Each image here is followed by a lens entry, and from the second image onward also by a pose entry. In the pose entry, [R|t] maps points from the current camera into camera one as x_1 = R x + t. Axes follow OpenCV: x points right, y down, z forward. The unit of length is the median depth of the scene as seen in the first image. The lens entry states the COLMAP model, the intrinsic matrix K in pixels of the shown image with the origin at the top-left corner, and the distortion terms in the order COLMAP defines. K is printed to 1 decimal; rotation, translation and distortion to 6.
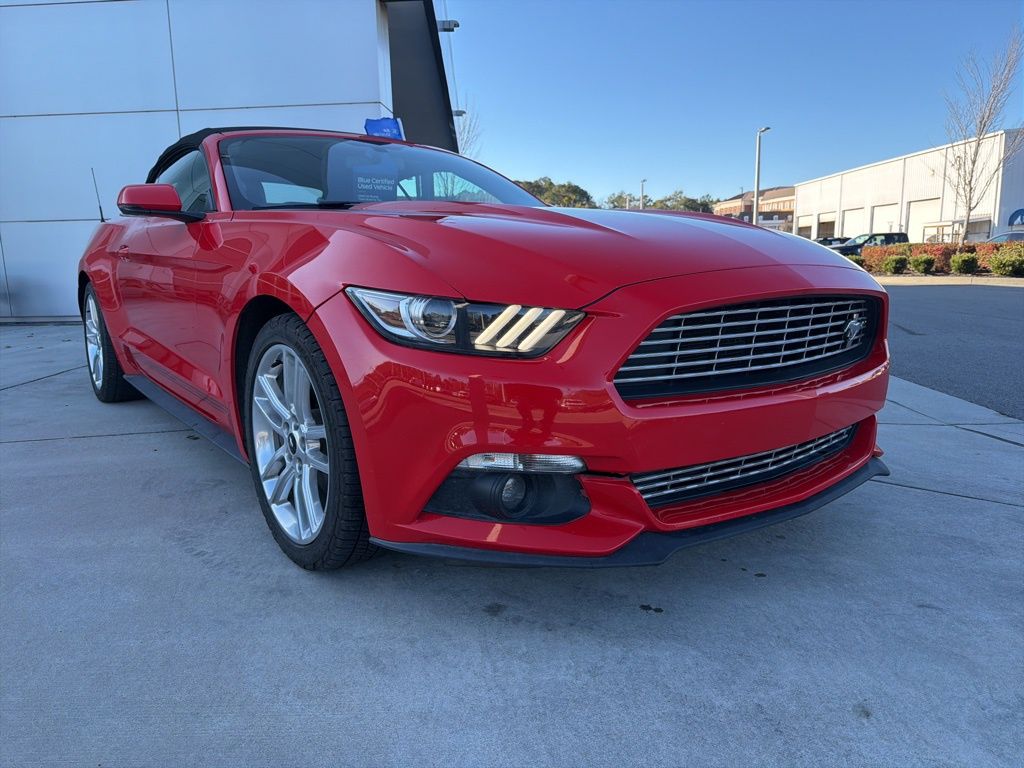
lens RADIAL K [[746.1, 0, 505.2], [0, 746.1, 383.3], [0, 0, 1]] dist [0.022028, -0.033843]
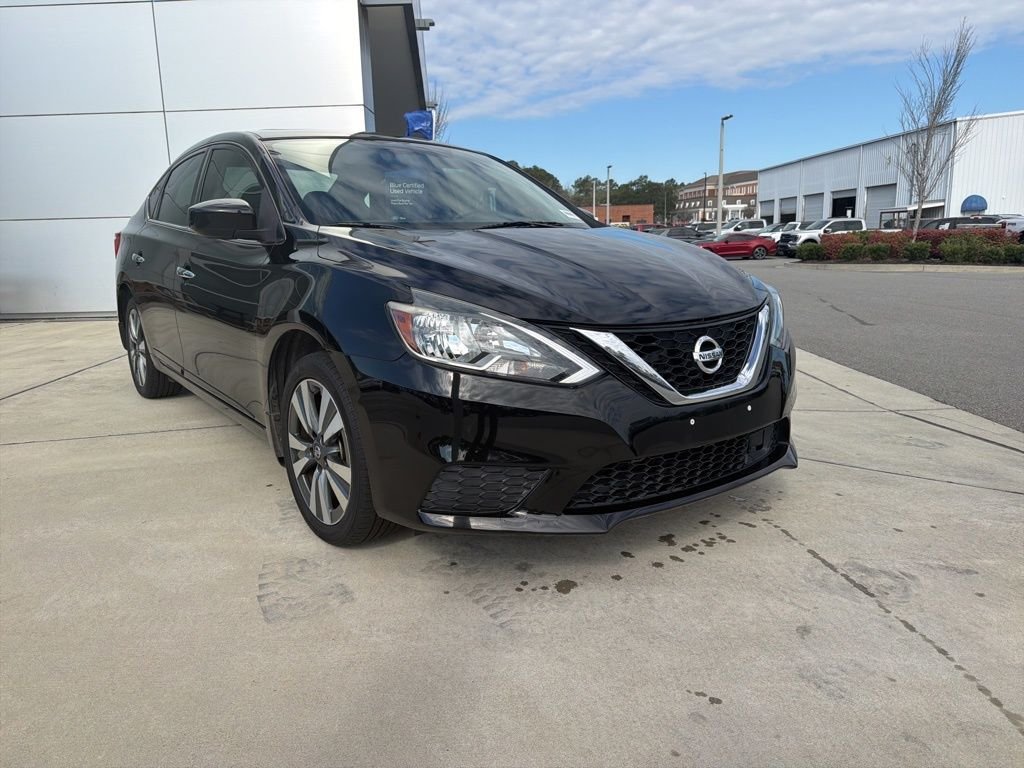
lens RADIAL K [[746.1, 0, 506.7], [0, 746.1, 380.1], [0, 0, 1]] dist [0.022028, -0.033843]
pose [[0.998935, -0.012328, 0.044460, -0.049341], [0.011614, 0.999800, 0.016280, -0.019932], [-0.044652, -0.015747, 0.998878, -0.137337]]
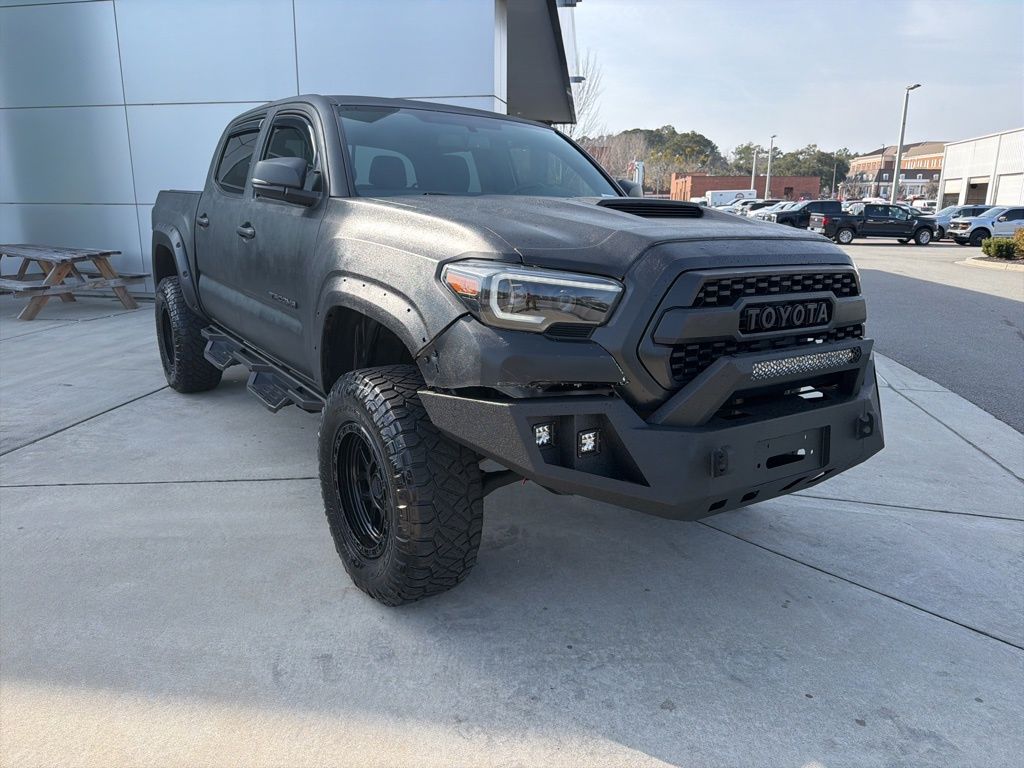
lens RADIAL K [[746.1, 0, 502.2], [0, 746.1, 384.7], [0, 0, 1]] dist [0.022028, -0.033843]
pose [[0.987955, 0.062902, -0.141377, 0.016868], [-0.053556, 0.996180, 0.068968, -0.164693], [0.145175, -0.060566, 0.987550, 0.013617]]
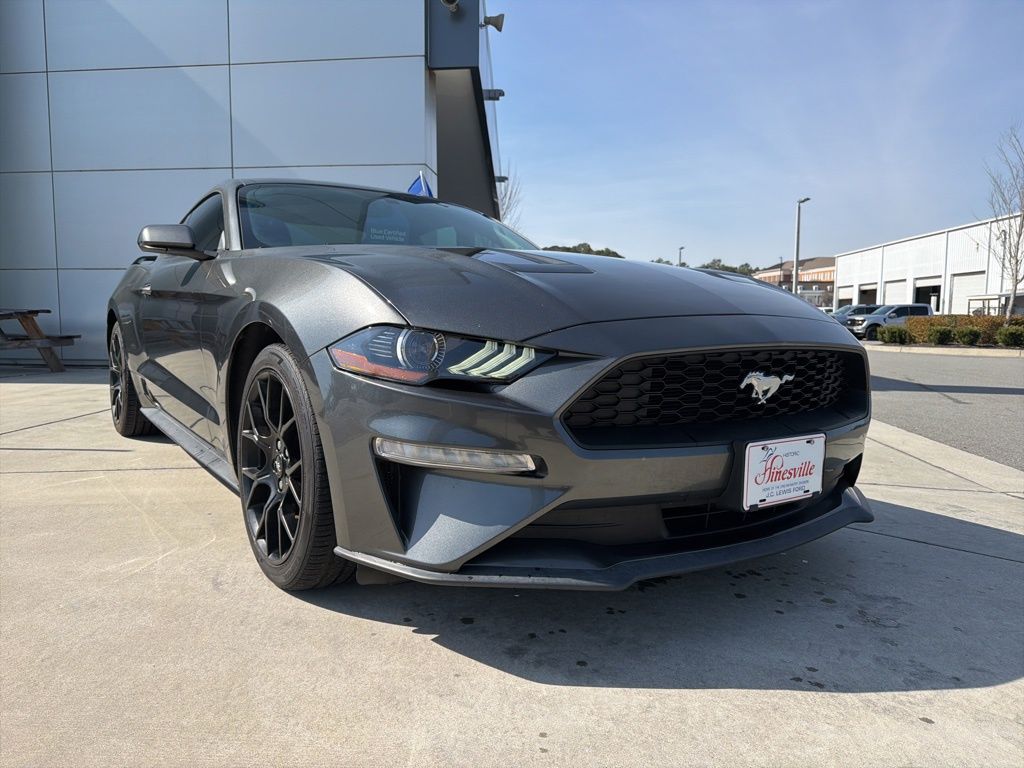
lens RADIAL K [[746.1, 0, 502.6], [0, 746.1, 379.3], [0, 0, 1]] dist [0.022028, -0.033843]
pose [[0.998260, 0.030016, -0.050747, 0.003951], [-0.034318, 0.995691, -0.086145, 0.019396], [0.047943, 0.087737, 0.994989, 0.006163]]
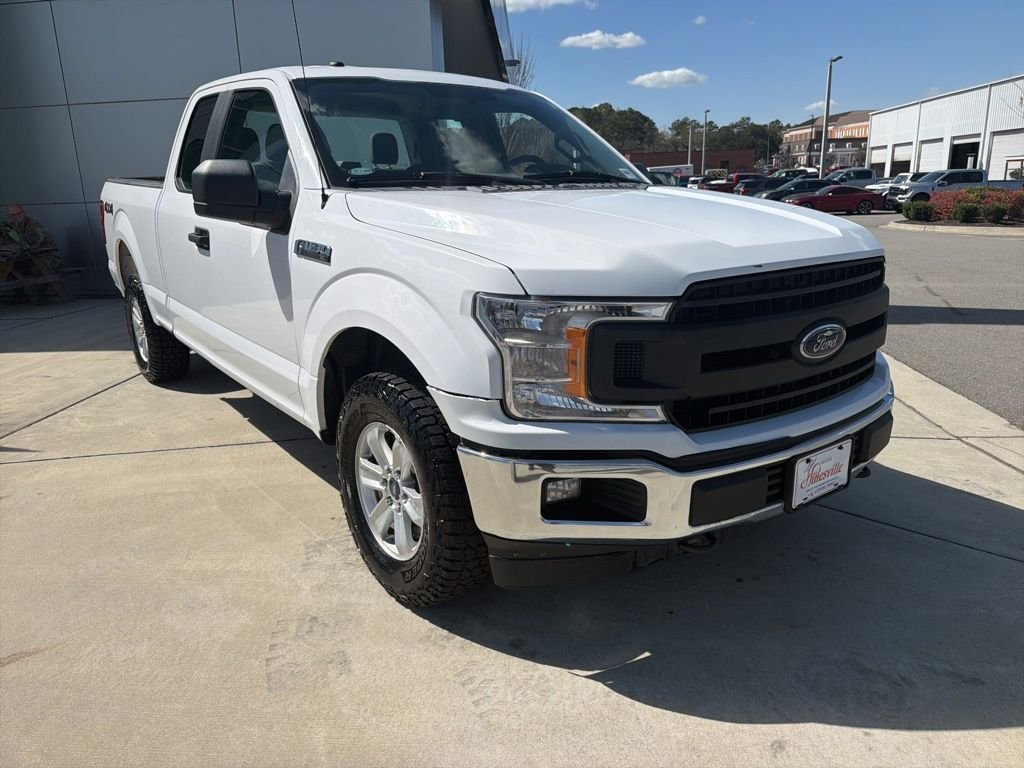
lens RADIAL K [[746.1, 0, 501.6], [0, 746.1, 382.6], [0, 0, 1]] dist [0.022028, -0.033843]
pose [[0.996864, 0.009811, -0.078520, 0.029144], [-0.003053, 0.996313, 0.085737, -0.136774], [0.079071, -0.085228, 0.993219, -0.138749]]
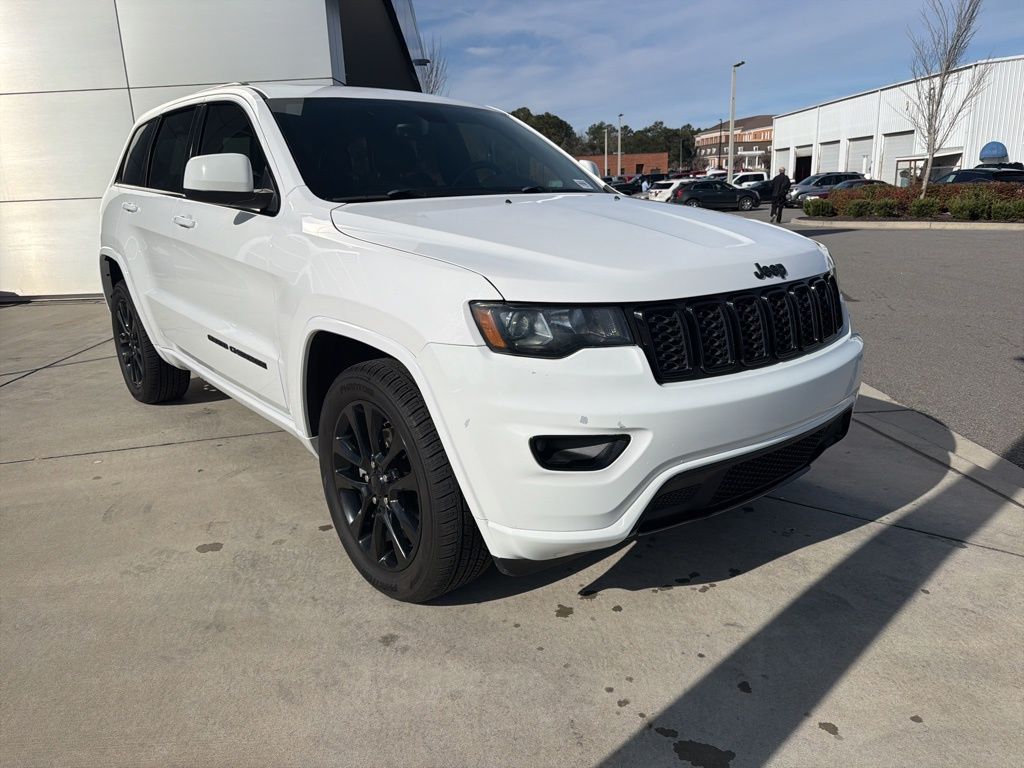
lens RADIAL K [[746.1, 0, 510.3], [0, 746.1, 383.5], [0, 0, 1]] dist [0.022028, -0.033843]
pose [[0.999255, -0.026148, 0.028383, 0.083909], [0.023711, 0.996265, 0.083030, -0.112564], [-0.030448, -0.082295, 0.996143, -0.108382]]
